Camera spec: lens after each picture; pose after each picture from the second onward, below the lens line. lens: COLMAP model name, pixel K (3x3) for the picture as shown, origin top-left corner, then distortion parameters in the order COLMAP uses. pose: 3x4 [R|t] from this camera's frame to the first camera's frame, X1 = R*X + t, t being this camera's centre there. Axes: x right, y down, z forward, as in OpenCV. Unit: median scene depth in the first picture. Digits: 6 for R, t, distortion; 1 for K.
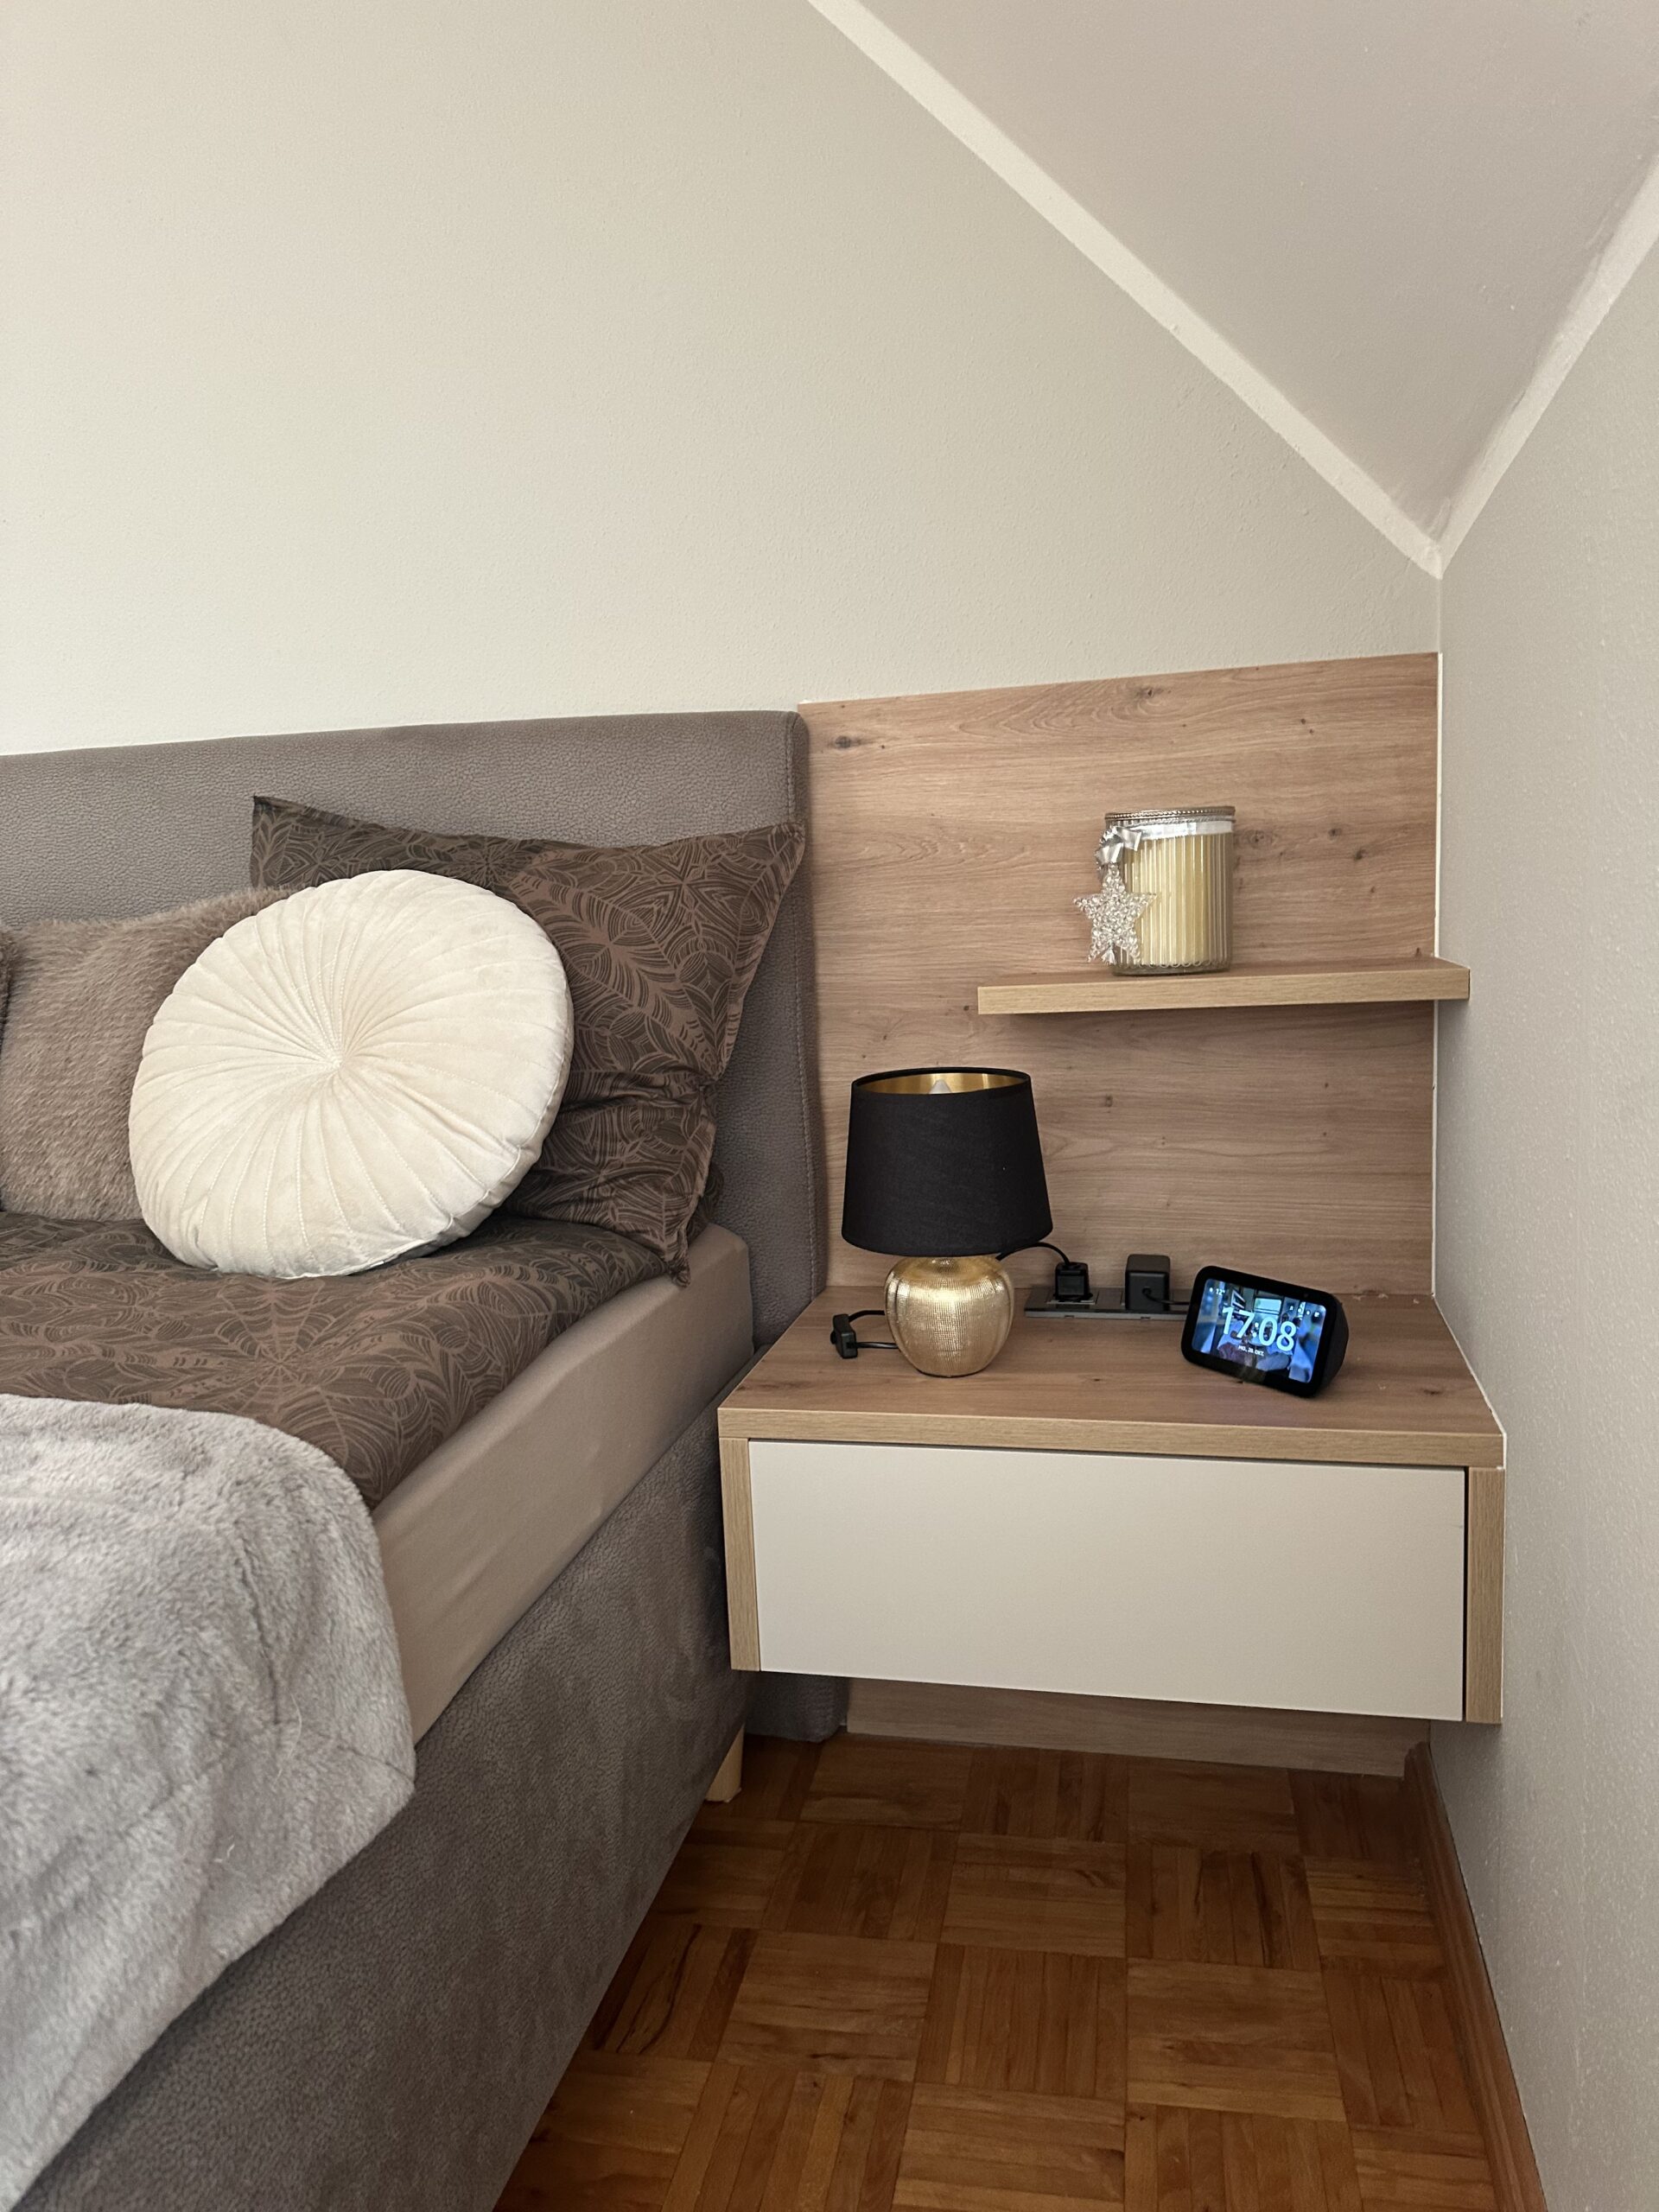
lens RADIAL K [[1556.5, 0, 809.9], [0, 1556.5, 1156.8], [0, 0, 1]] dist [0.060335, -0.067128]
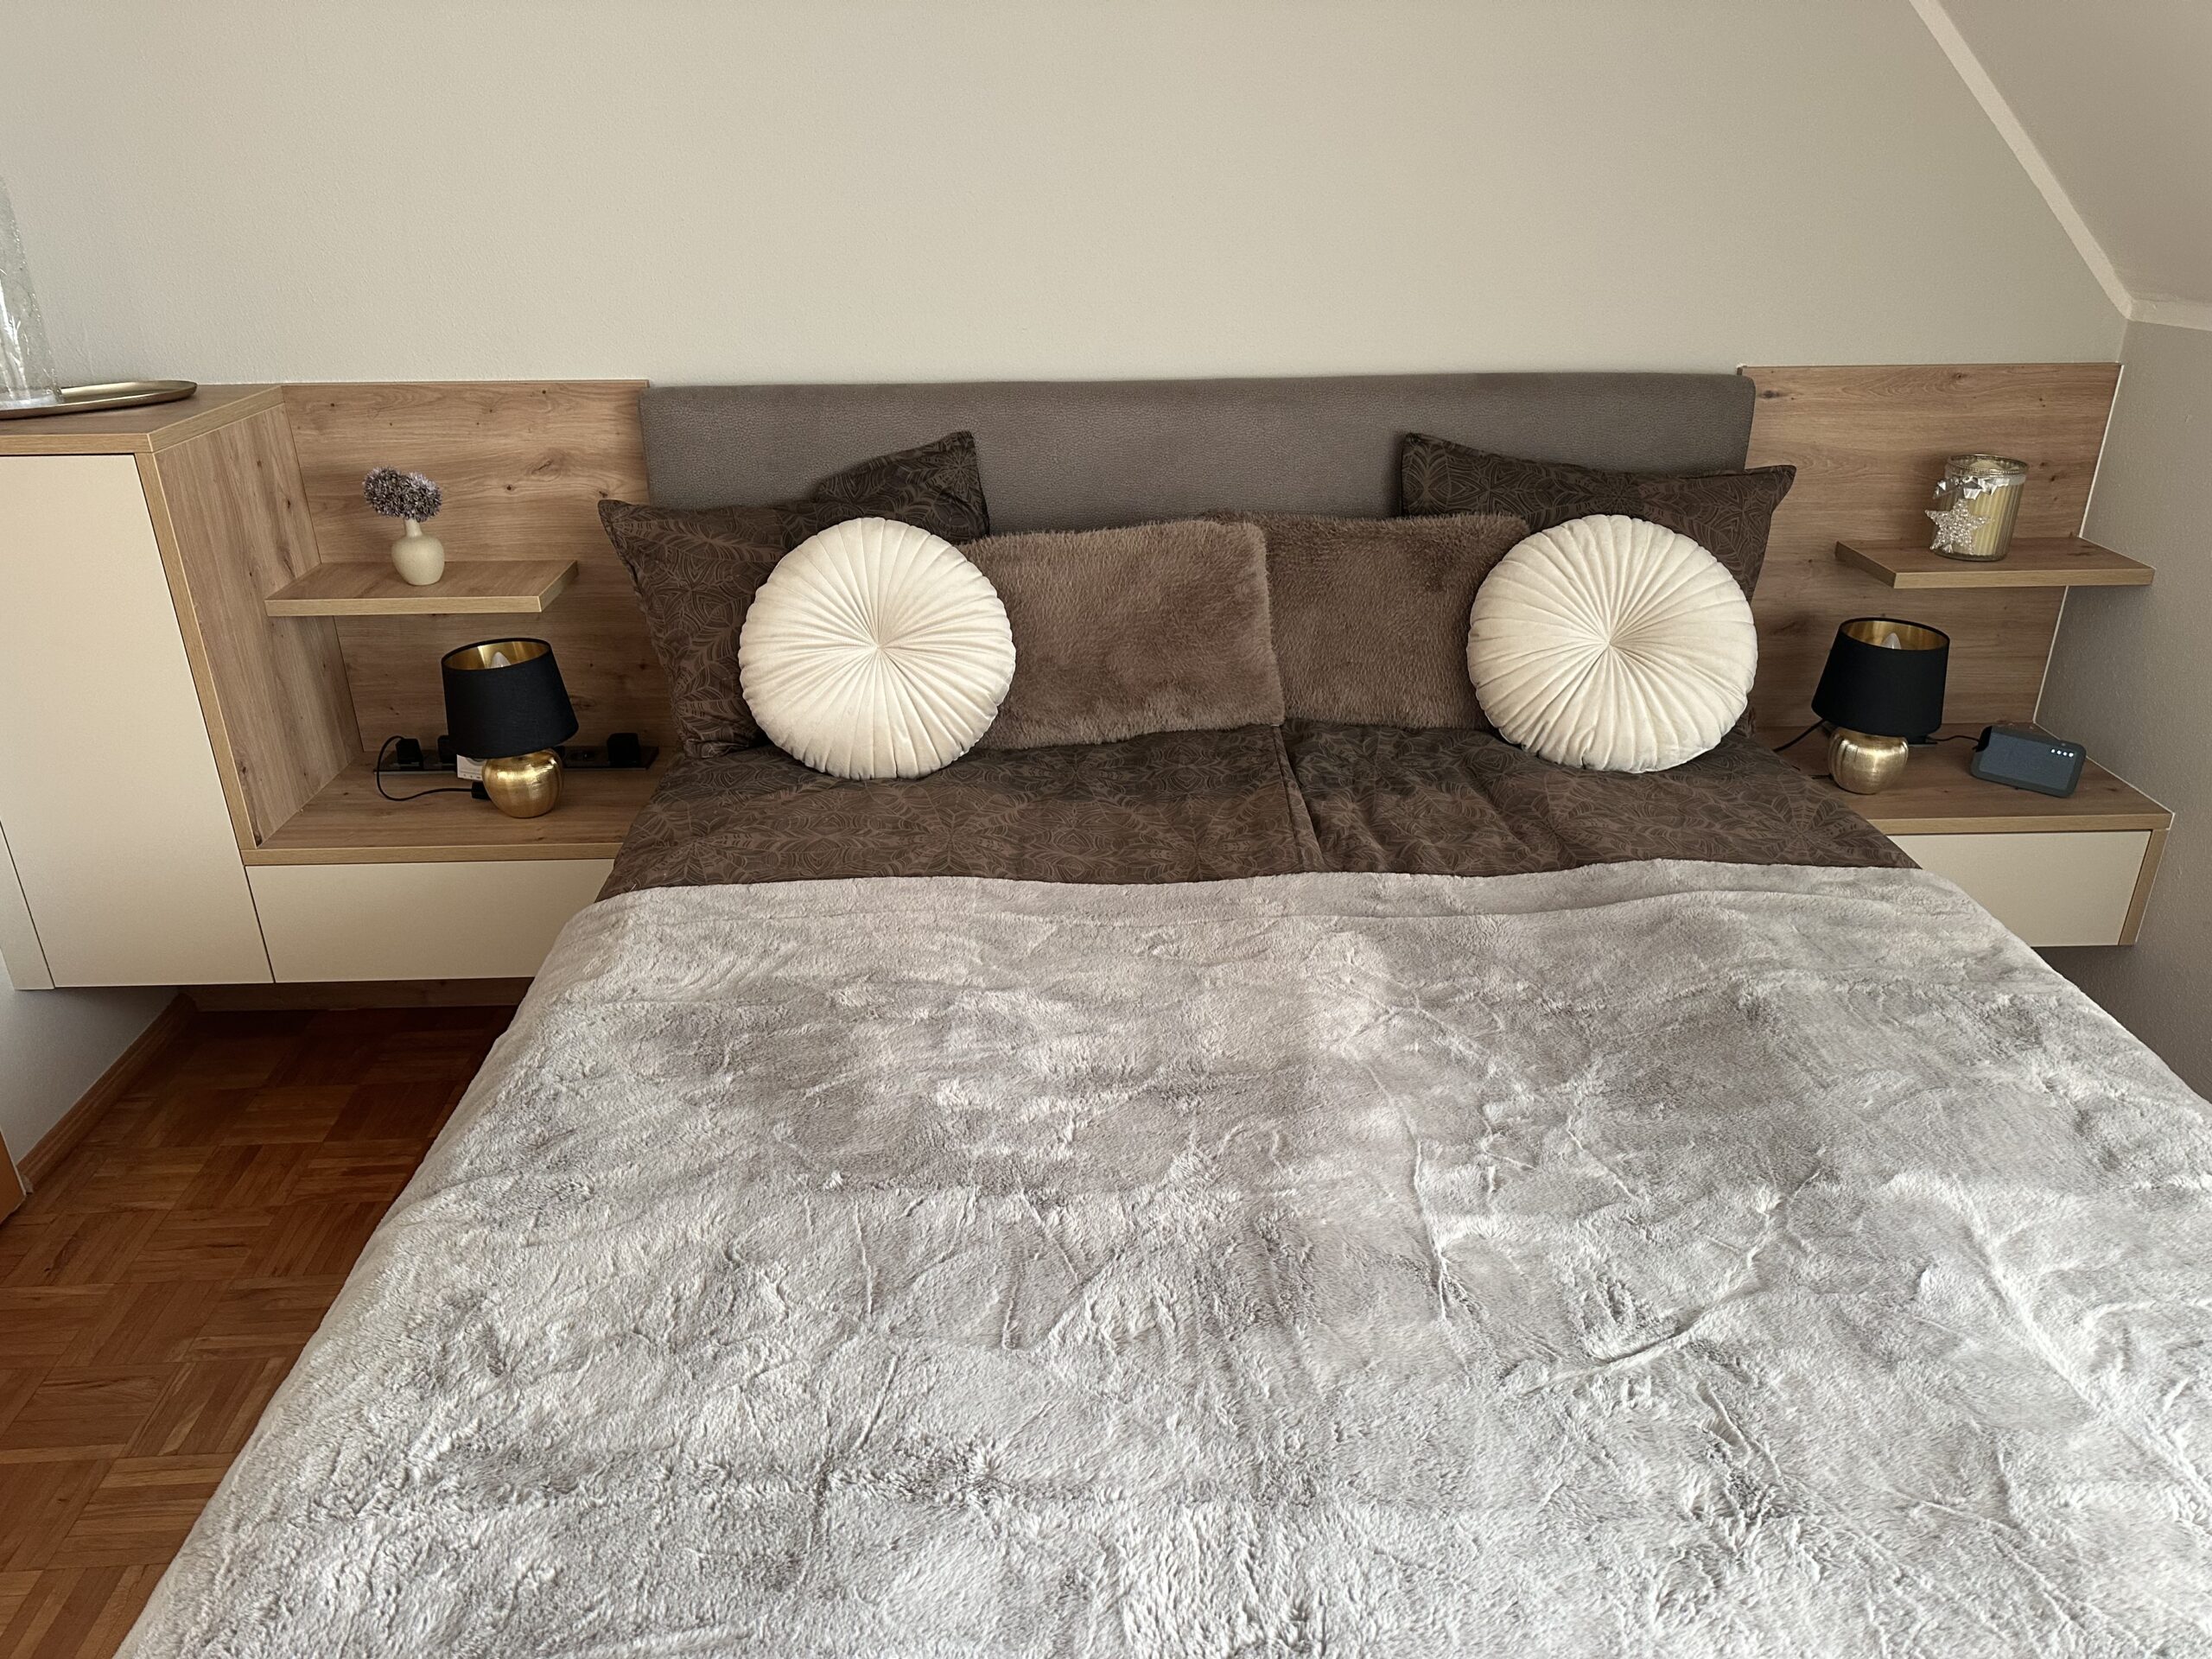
lens RADIAL K [[1556.5, 0, 1088.4], [0, 1556.5, 838.9], [0, 0, 1]] dist [0.060335, -0.067128]
pose [[0.970039, -0.062774, 0.234701, -1.099413], [-0.003976, 0.961812, 0.273683, -0.277324], [-0.242918, -0.266417, 0.932745, -0.464698]]
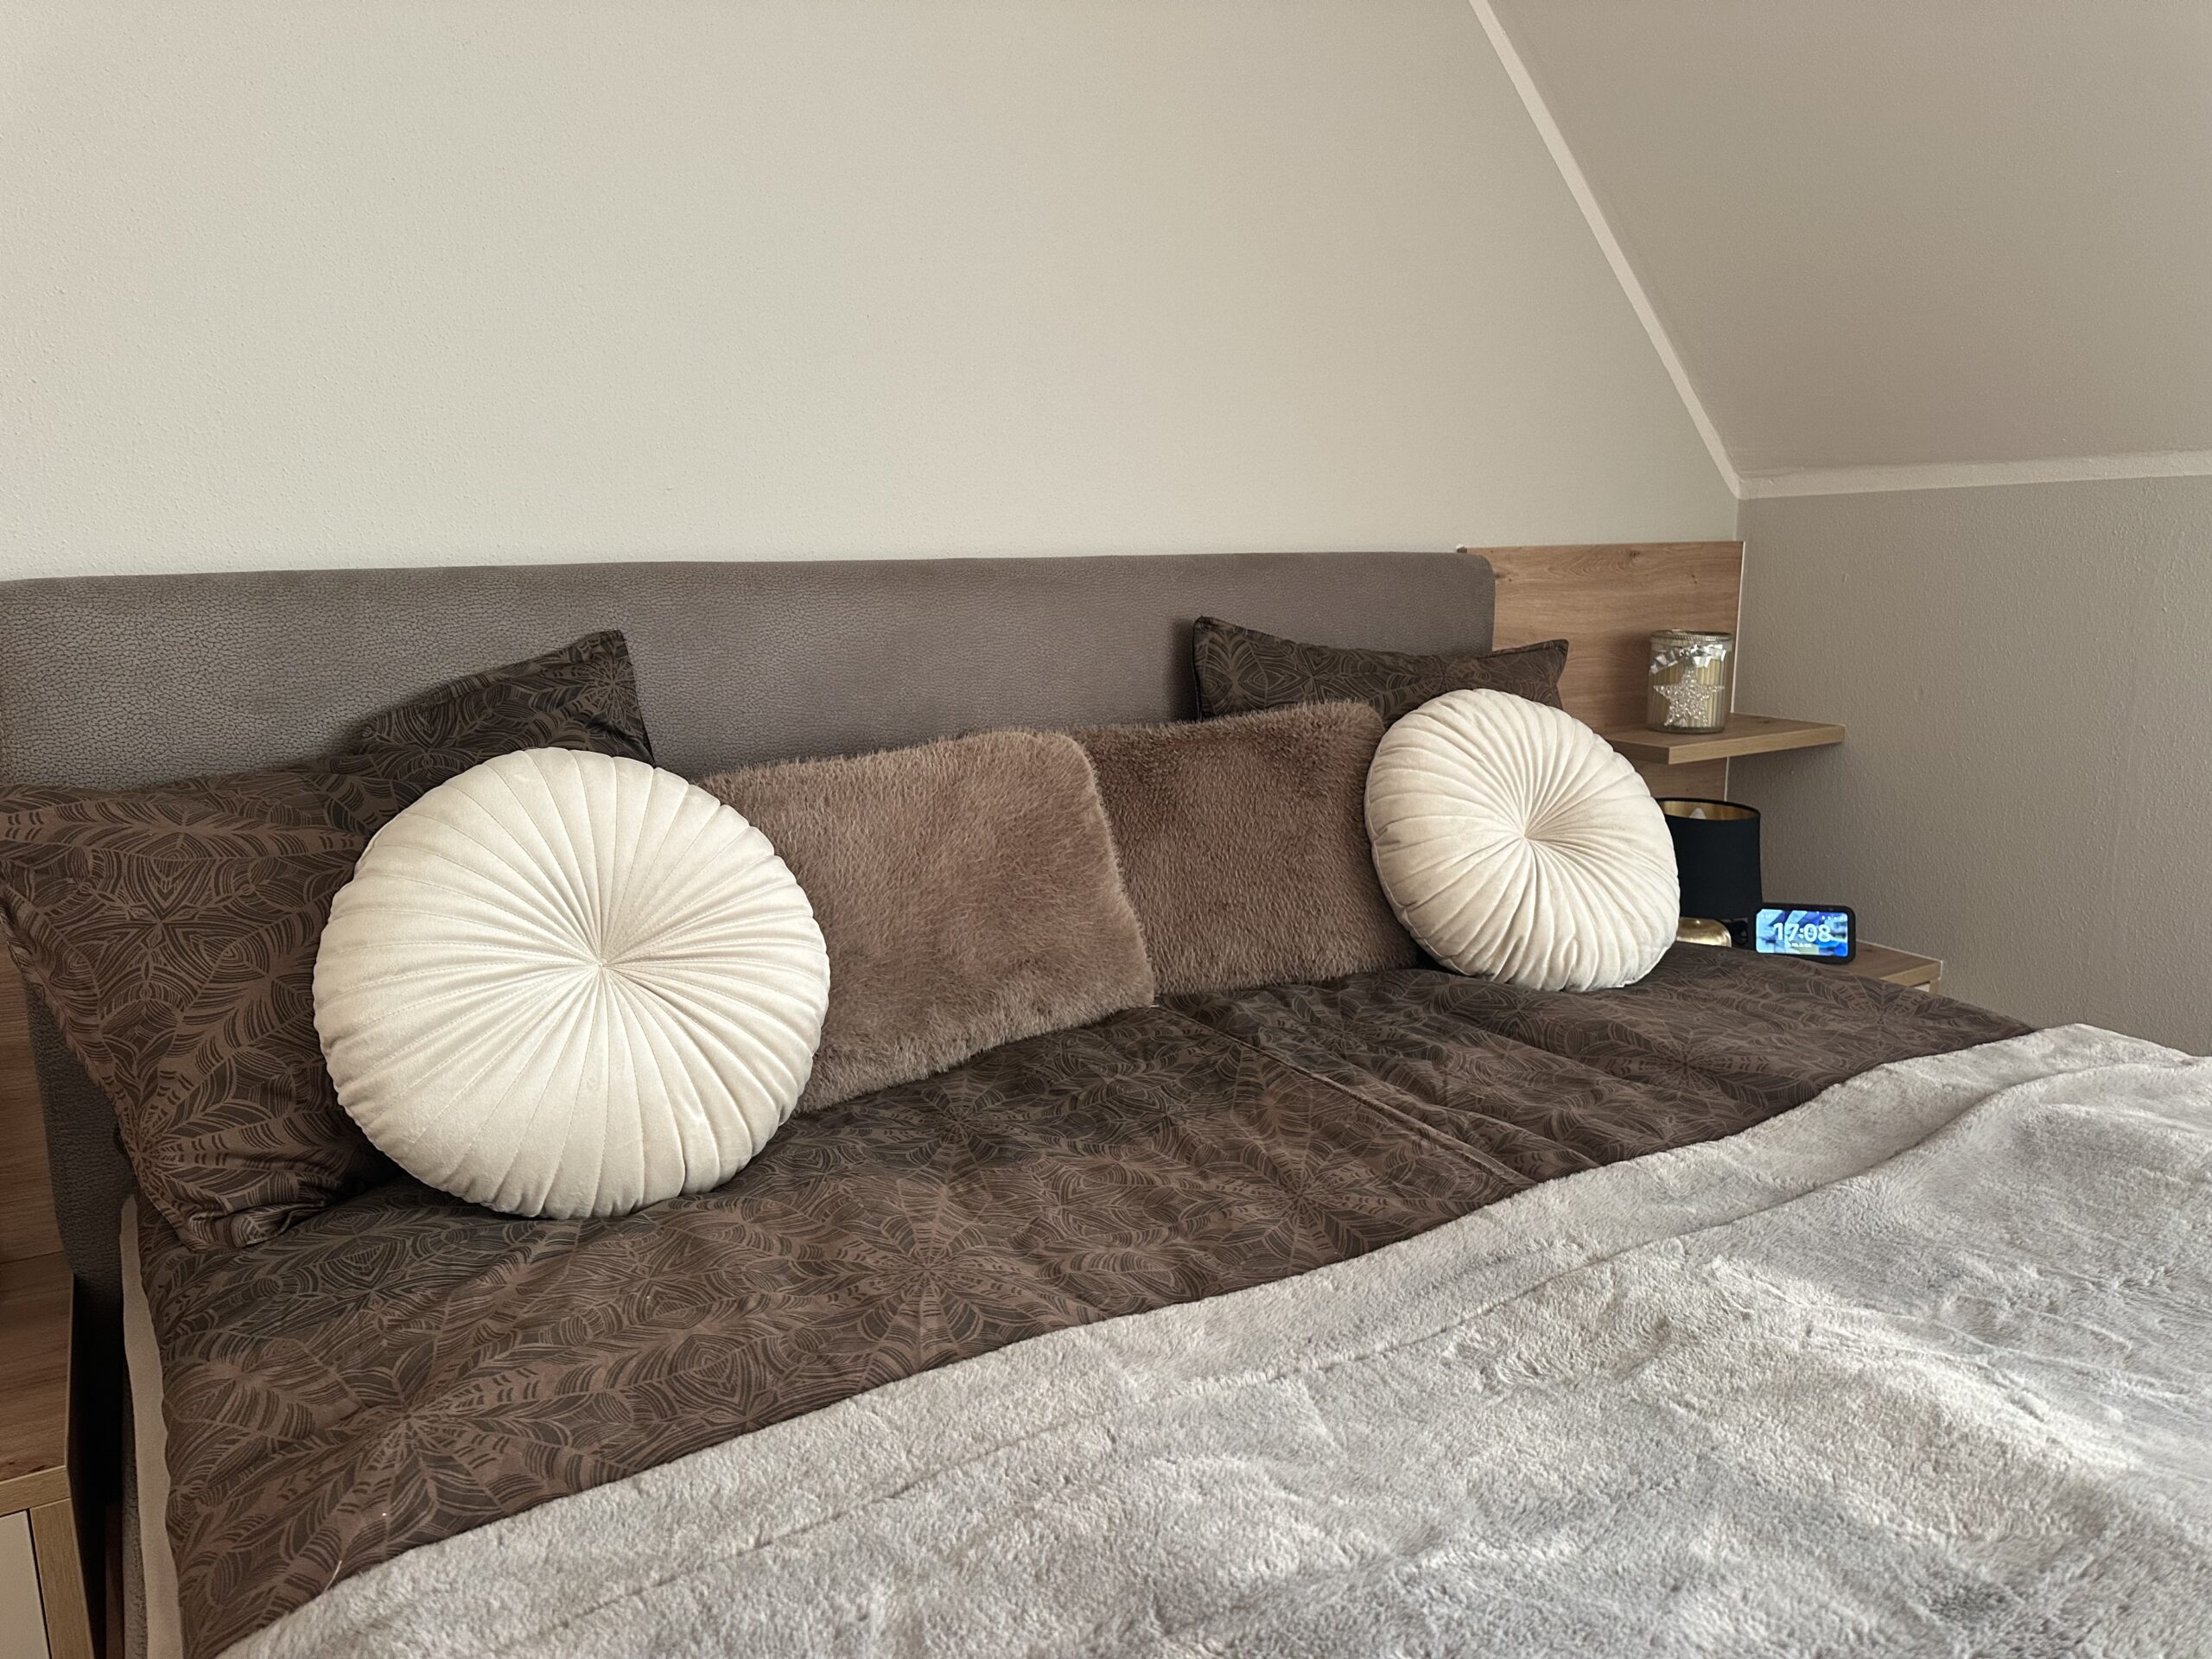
lens RADIAL K [[1556.5, 0, 1113.6], [0, 1556.5, 812.5], [0, 0, 1]] dist [0.060335, -0.067128]
pose [[0.716090, -0.087278, 0.692530, -1.300139], [0.075679, 0.996011, 0.047272, -0.147959], [-0.693893, 0.018559, 0.719839, 0.216078]]
